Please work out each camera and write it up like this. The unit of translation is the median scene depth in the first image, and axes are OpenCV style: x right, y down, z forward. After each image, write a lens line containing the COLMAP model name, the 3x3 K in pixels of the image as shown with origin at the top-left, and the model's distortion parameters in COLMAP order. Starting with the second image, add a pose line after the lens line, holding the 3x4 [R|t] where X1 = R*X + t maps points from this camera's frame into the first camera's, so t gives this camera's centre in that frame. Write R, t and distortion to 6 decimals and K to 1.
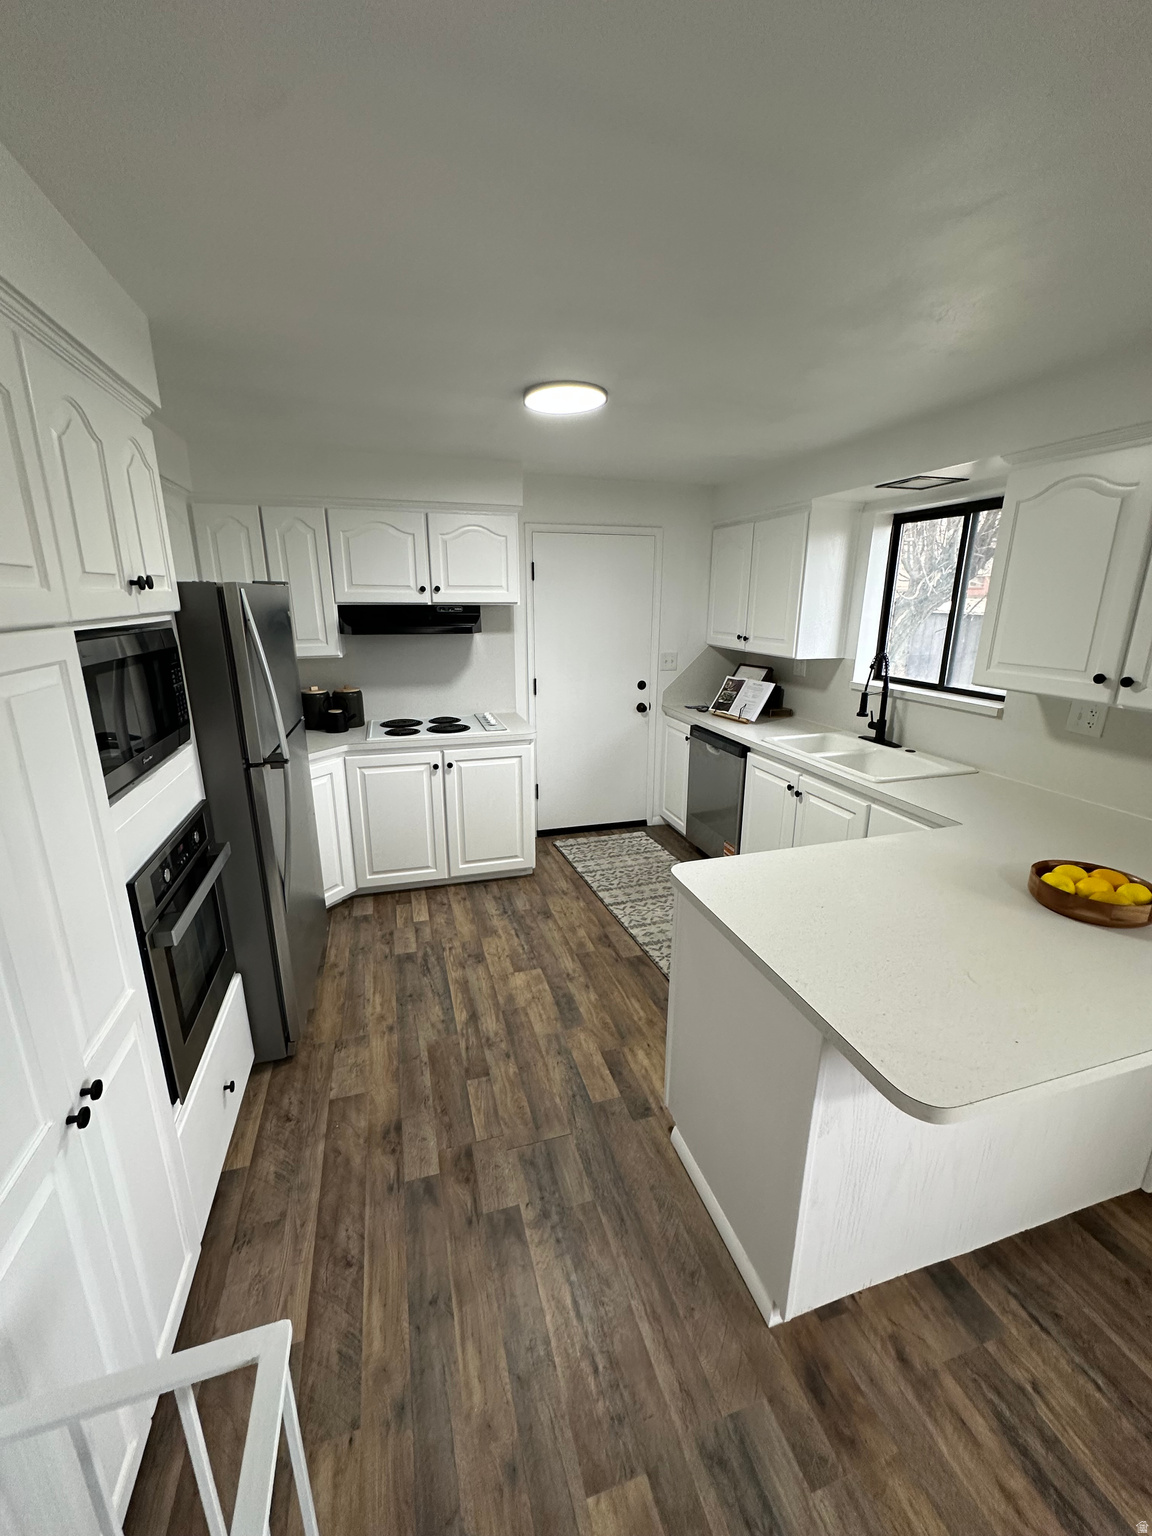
lens RADIAL K [[609.8, 0, 576.5], [0, 609.8, 774.0], [0, 0, 1]] dist [-0.002903, 0.000974]
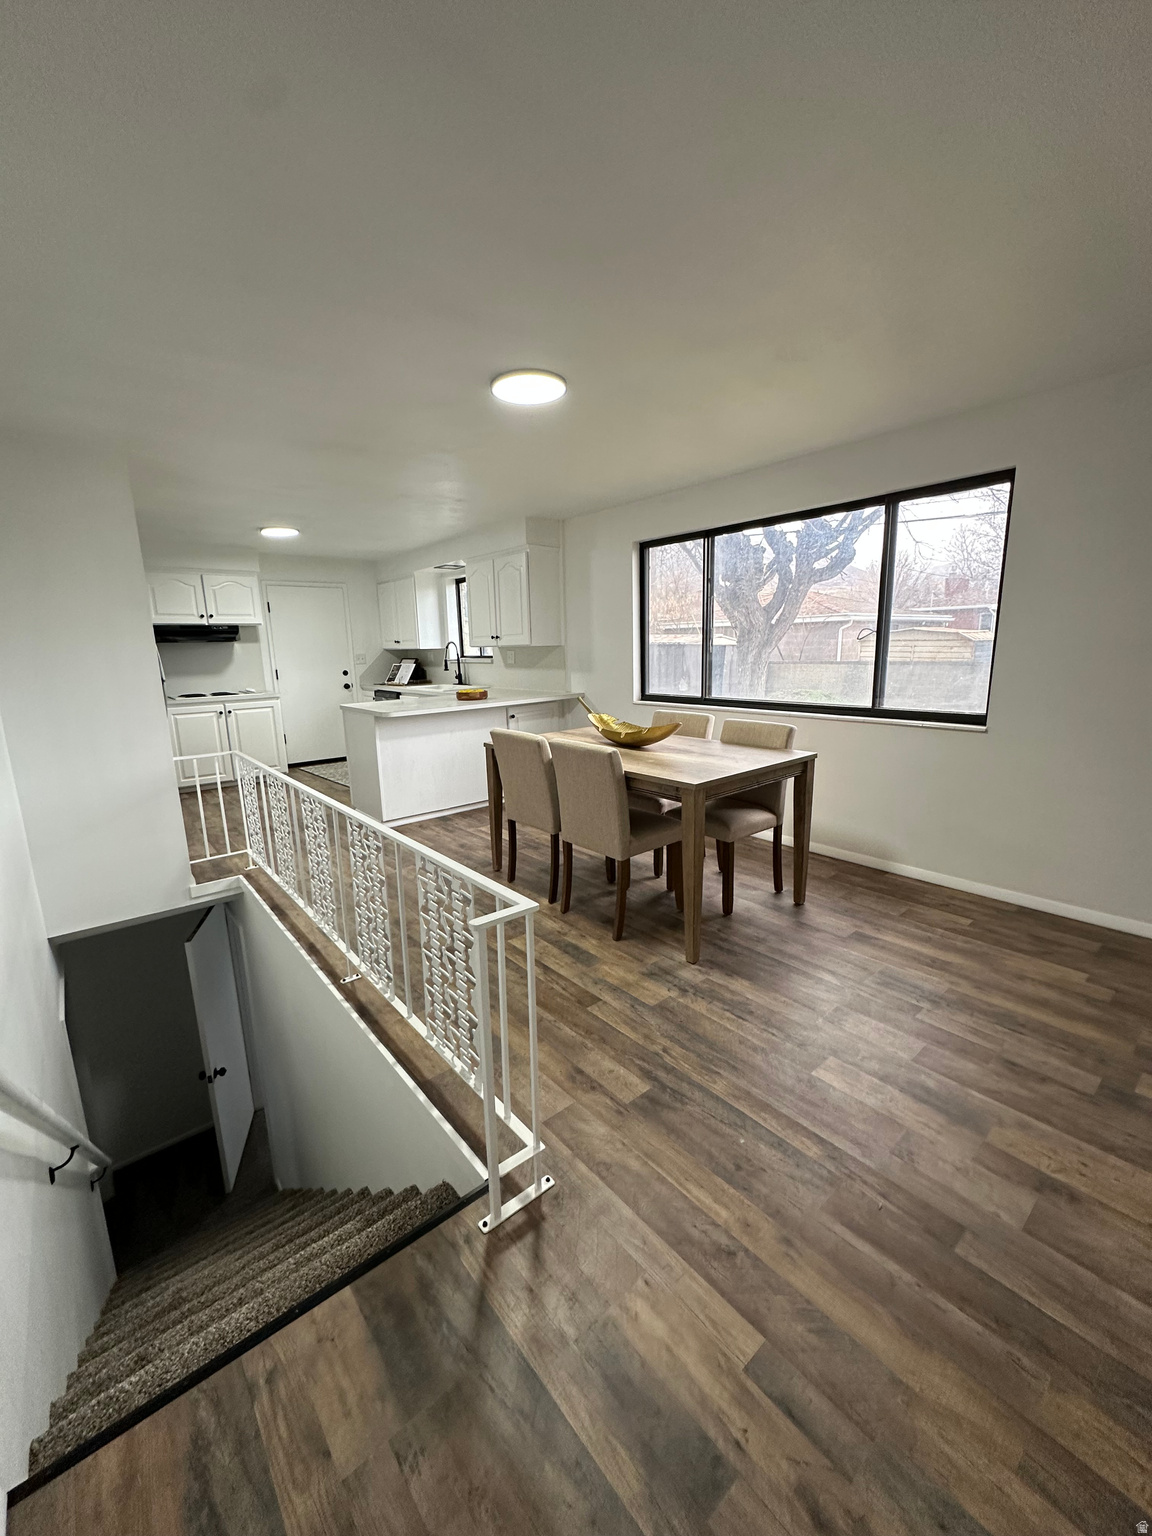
lens RADIAL K [[609.8, 0, 572.9], [0, 609.8, 769.3], [0, 0, 1]] dist [-0.002903, 0.000974]
pose [[0.921422, -0.101226, 0.375146, 0.034960], [0.131031, 0.989866, -0.054737, 0.405004], [-0.365803, 0.099592, 0.925348, -1.066371]]
